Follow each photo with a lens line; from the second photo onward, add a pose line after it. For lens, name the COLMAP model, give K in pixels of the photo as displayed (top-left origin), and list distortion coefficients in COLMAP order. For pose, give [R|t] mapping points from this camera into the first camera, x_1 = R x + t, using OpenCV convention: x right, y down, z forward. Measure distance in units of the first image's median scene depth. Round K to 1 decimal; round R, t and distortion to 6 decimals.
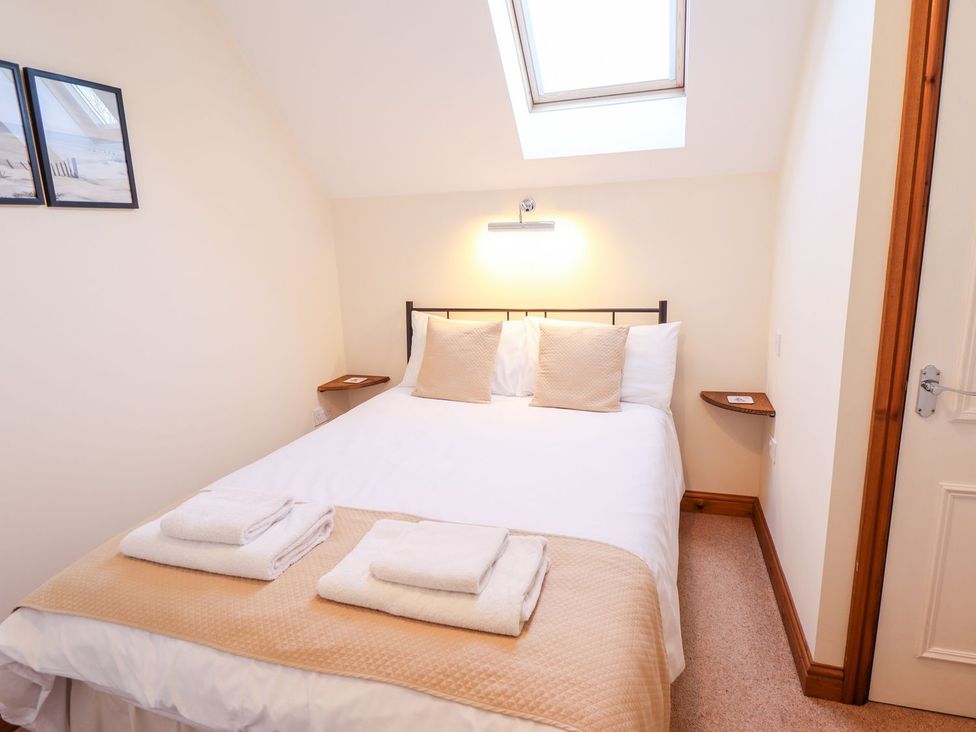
lens RADIAL K [[565.8, 0, 498.2], [0, 565.8, 359.2], [0, 0, 1]] dist [0.002297, -0.013423]
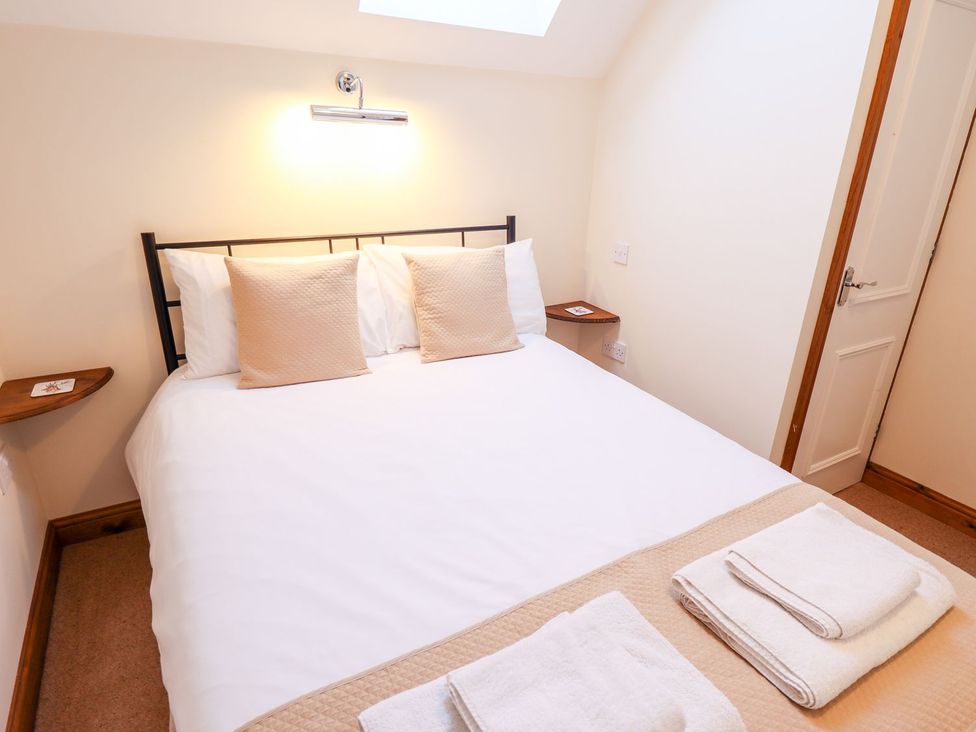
lens RADIAL K [[565.8, 0, 498.2], [0, 565.8, 359.2], [0, 0, 1]] dist [0.002297, -0.013423]
pose [[0.662813, -0.222384, 0.715000, -0.414695], [0.096527, 0.972289, 0.212926, -0.074574], [-0.742537, -0.072113, 0.665911, 0.391779]]
